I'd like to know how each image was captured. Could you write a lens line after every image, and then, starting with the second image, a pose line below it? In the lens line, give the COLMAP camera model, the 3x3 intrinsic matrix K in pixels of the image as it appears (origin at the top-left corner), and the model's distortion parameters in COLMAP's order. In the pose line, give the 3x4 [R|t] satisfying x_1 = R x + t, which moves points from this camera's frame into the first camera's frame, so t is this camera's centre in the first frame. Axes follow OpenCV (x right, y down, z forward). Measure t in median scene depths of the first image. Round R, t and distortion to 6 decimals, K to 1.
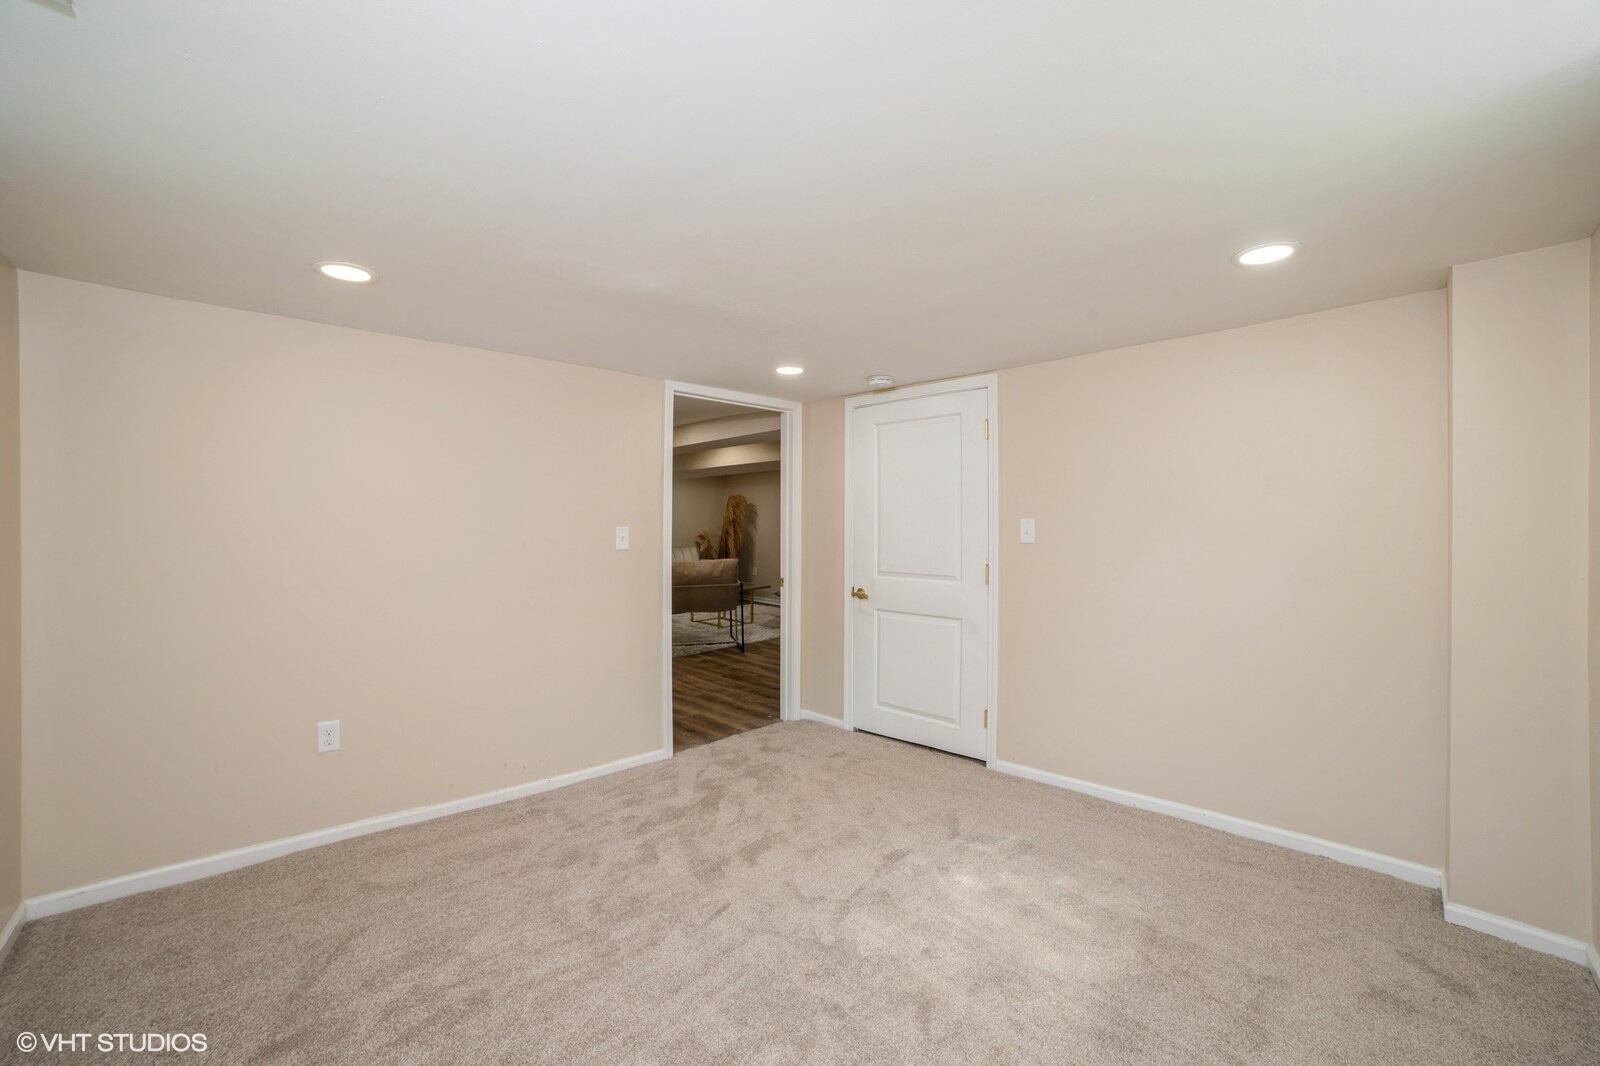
lens RADIAL K [[655.6, 0, 804.0], [0, 655.6, 535.3], [0, 0, 1]] dist [-0.000944, 0.000293]
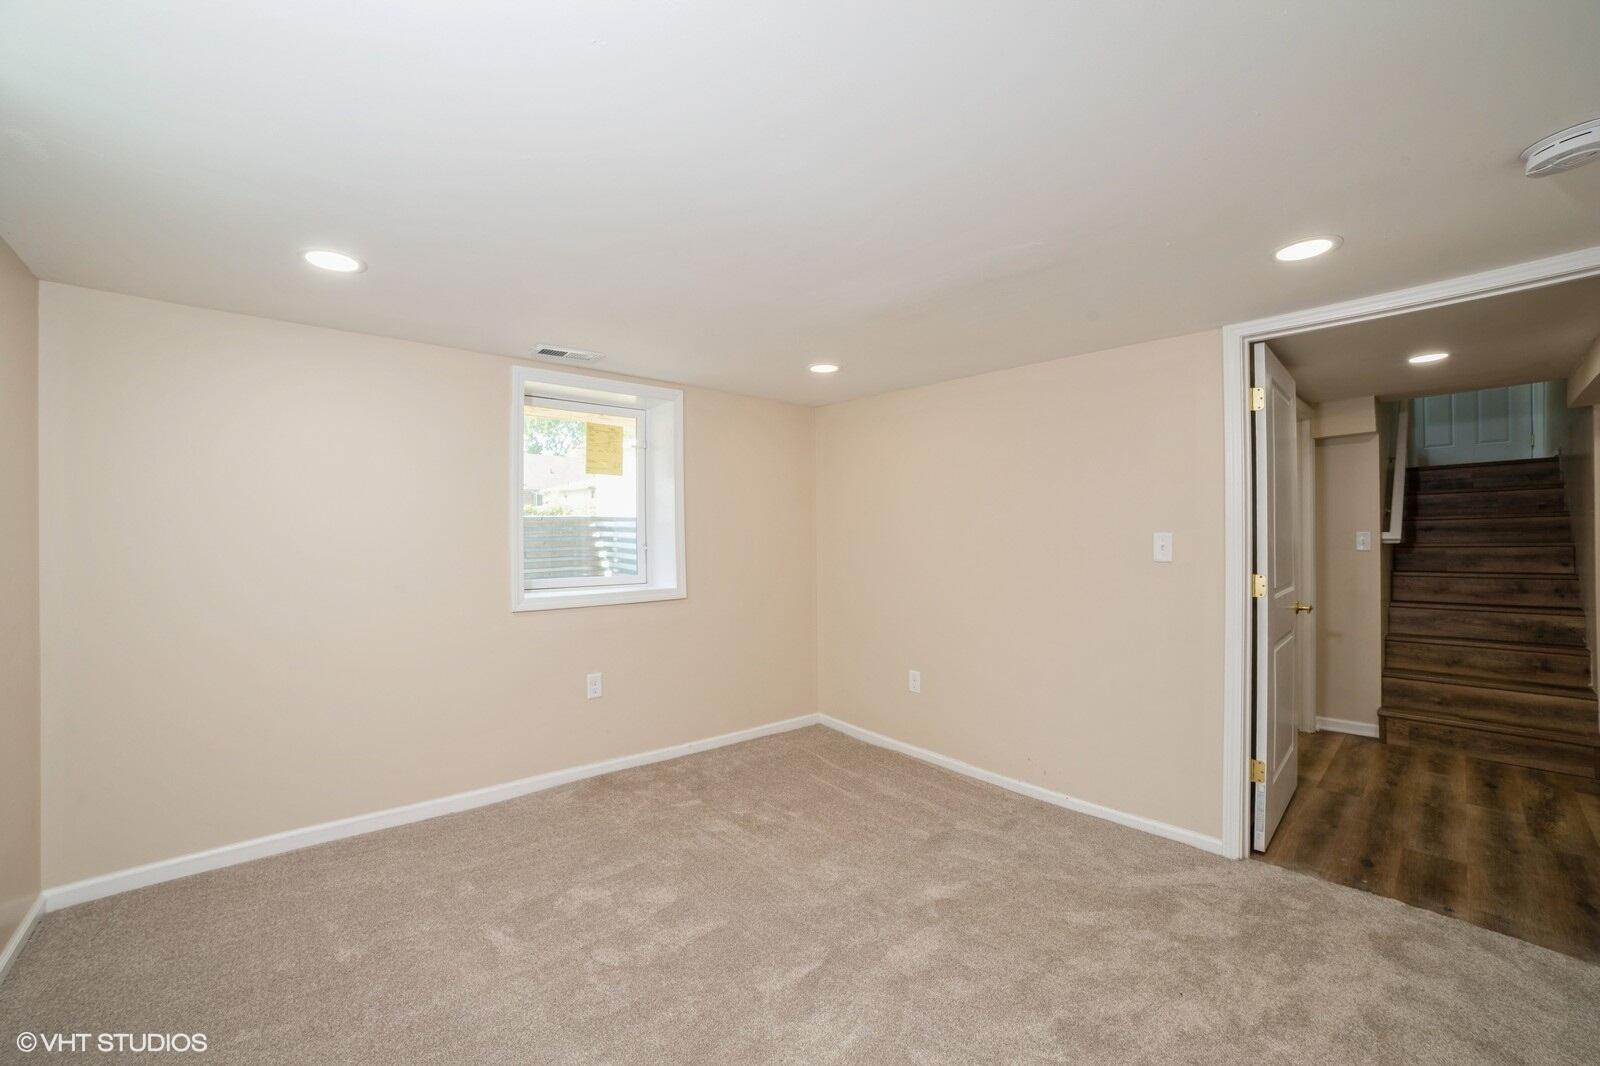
lens RADIAL K [[663.7, 0, 802.0], [0, 663.7, 535.4], [0, 0, 1]] dist [0.001450, 0.001551]
pose [[-0.036677, -0.011610, -0.999260, 0.544560], [-0.000722, 0.999933, -0.011591, -0.000200], [0.999327, 0.000297, -0.036682, 0.579429]]
